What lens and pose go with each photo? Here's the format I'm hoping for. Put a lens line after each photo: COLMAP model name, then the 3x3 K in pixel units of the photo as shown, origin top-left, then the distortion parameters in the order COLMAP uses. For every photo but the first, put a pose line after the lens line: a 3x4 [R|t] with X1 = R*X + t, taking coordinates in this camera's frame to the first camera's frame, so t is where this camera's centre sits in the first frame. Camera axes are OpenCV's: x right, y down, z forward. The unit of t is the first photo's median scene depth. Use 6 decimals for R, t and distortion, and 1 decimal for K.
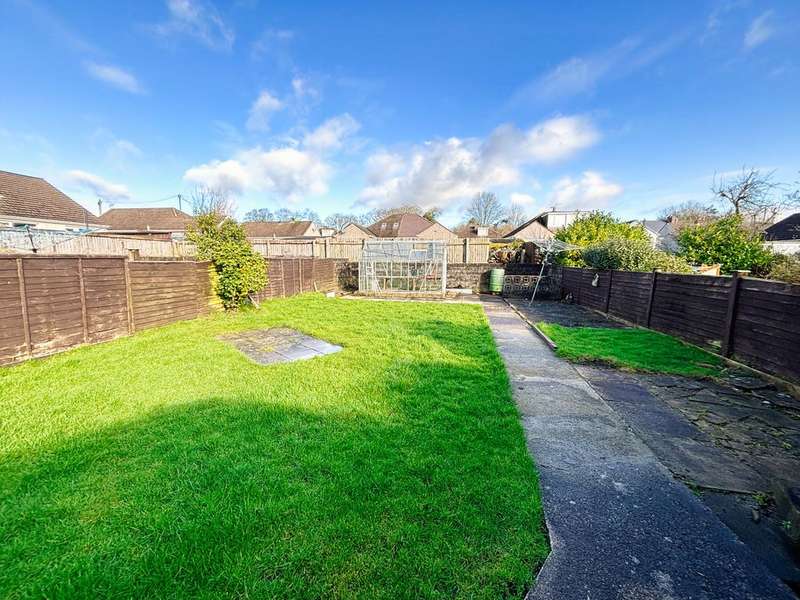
lens RADIAL K [[327.0, 0, 397.6], [0, 327.0, 299.6], [0, 0, 1]] dist [0.001512, -0.000008]
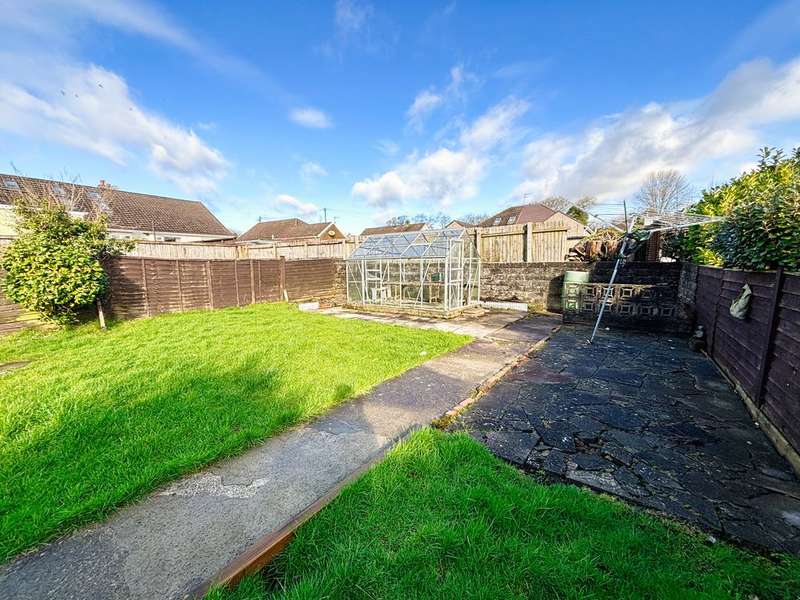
lens RADIAL K [[327.0, 0, 397.6], [0, 327.0, 299.6], [0, 0, 1]] dist [0.001512, -0.000008]
pose [[0.886336, 0.035681, -0.461666, 0.283906], [-0.036371, 0.999311, 0.007408, -0.033737], [0.461612, 0.010225, 0.887023, 0.311466]]
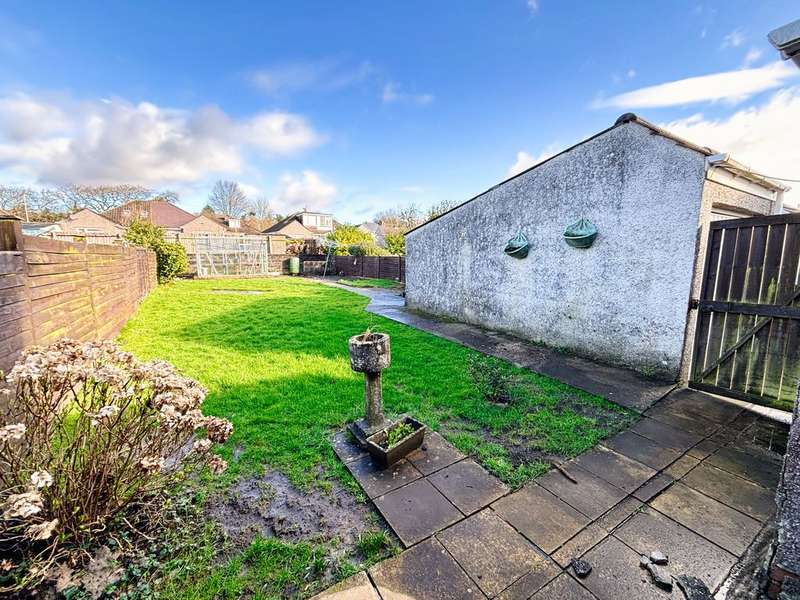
lens RADIAL K [[327.0, 0, 397.6], [0, 327.0, 299.6], [0, 0, 1]] dist [0.001512, -0.000008]
pose [[0.734813, -0.087129, 0.672650, -0.360297], [0.078548, 0.995974, 0.043202, 0.068098], [-0.673706, 0.021090, 0.738698, -0.413306]]
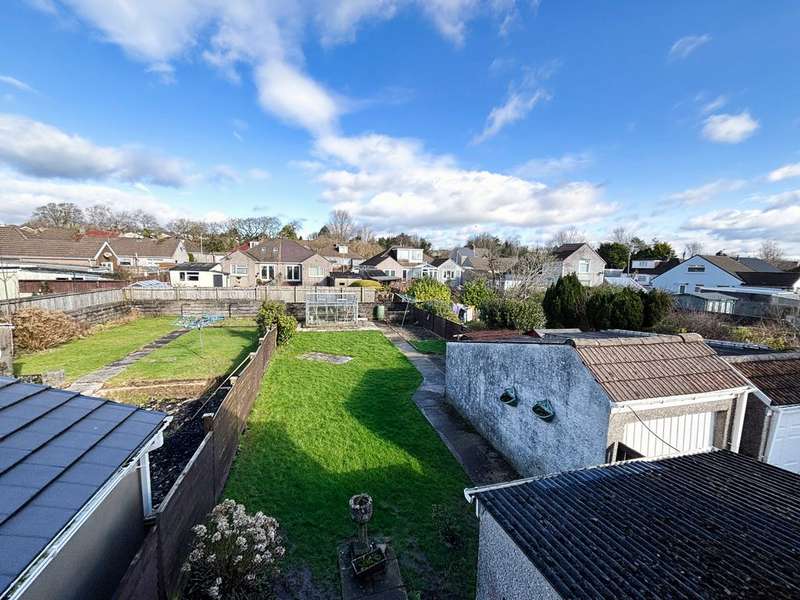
lens RADIAL K [[327.0, 0, 397.6], [0, 327.0, 299.6], [0, 0, 1]] dist [0.001512, -0.000008]
pose [[0.901462, -0.033153, 0.431586, -0.353173], [0.037861, 0.999280, -0.002319, -0.113155], [-0.431199, 0.018431, 0.902069, -0.595487]]
